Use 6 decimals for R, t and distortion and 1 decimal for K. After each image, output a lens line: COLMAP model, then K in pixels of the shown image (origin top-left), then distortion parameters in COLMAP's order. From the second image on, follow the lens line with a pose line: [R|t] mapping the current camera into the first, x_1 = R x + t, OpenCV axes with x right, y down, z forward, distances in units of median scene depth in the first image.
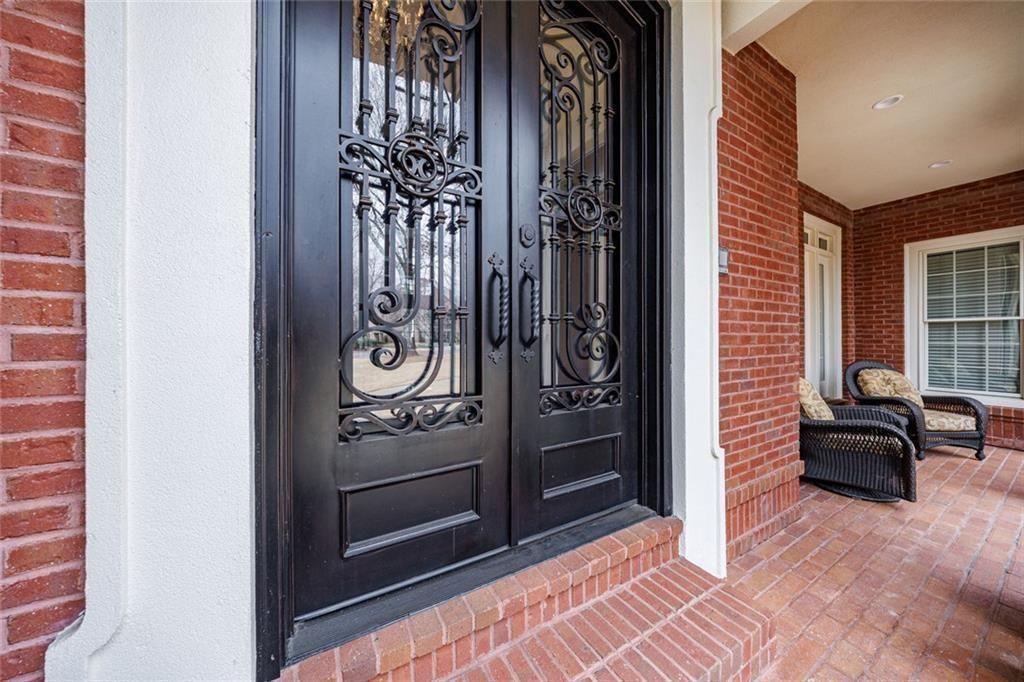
lens RADIAL K [[342.0, 0, 509.9], [0, 342.0, 339.7], [0, 0, 1]] dist [-0.009228, 0.000593]
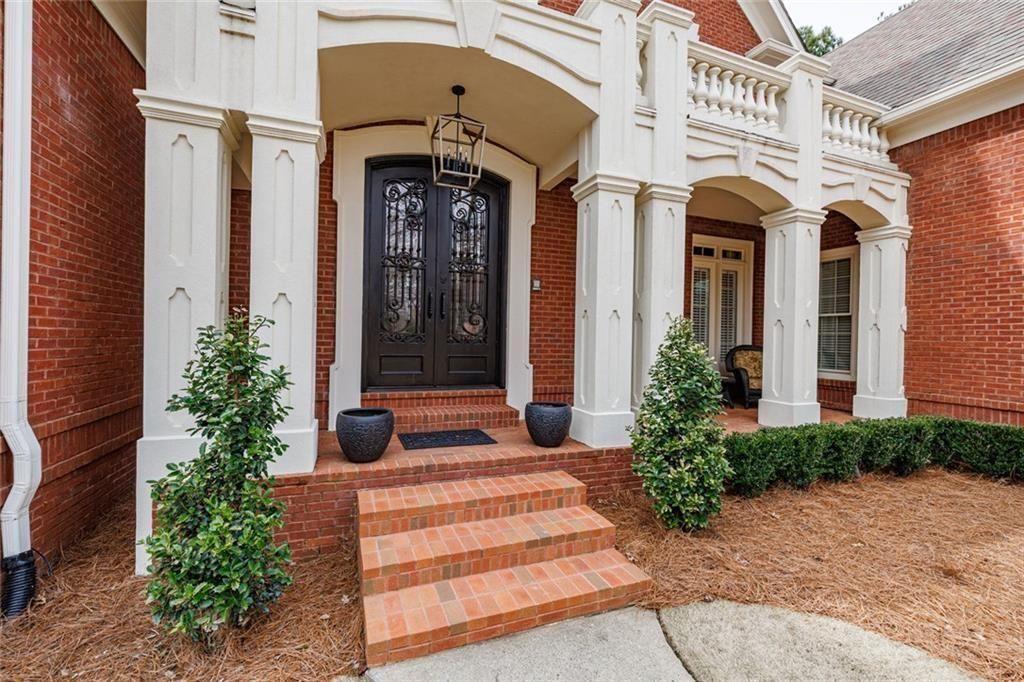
lens RADIAL K [[444.3, 0, 514.1], [0, 444.3, 340.8], [0, 0, 1]] dist [-0.000855, -0.000039]
pose [[0.987535, 0.024999, -0.155405, 0.418589], [-0.024490, 0.999687, 0.005189, 0.059991], [0.155486, -0.001319, 0.987837, -0.880116]]
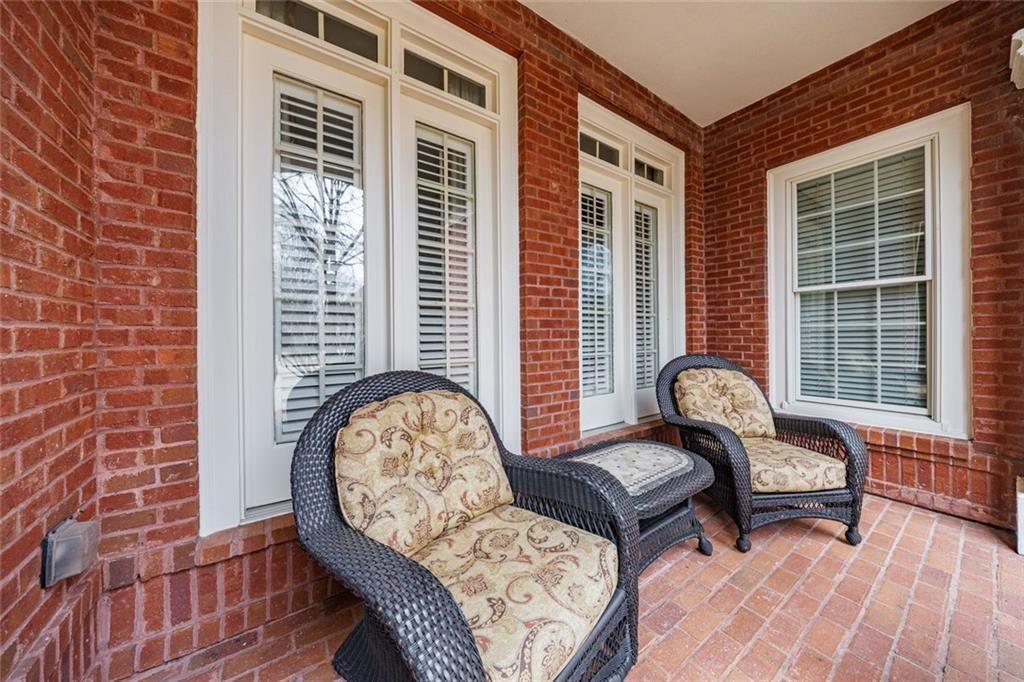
lens RADIAL K [[342.0, 0, 513.7], [0, 342.0, 339.1], [0, 0, 1]] dist [-0.009228, 0.000593]
pose [[0.996569, -0.009153, 0.082259, 0.682491], [0.008745, 0.999948, 0.005318, 0.027959], [-0.082303, -0.004580, 0.996597, 0.428213]]
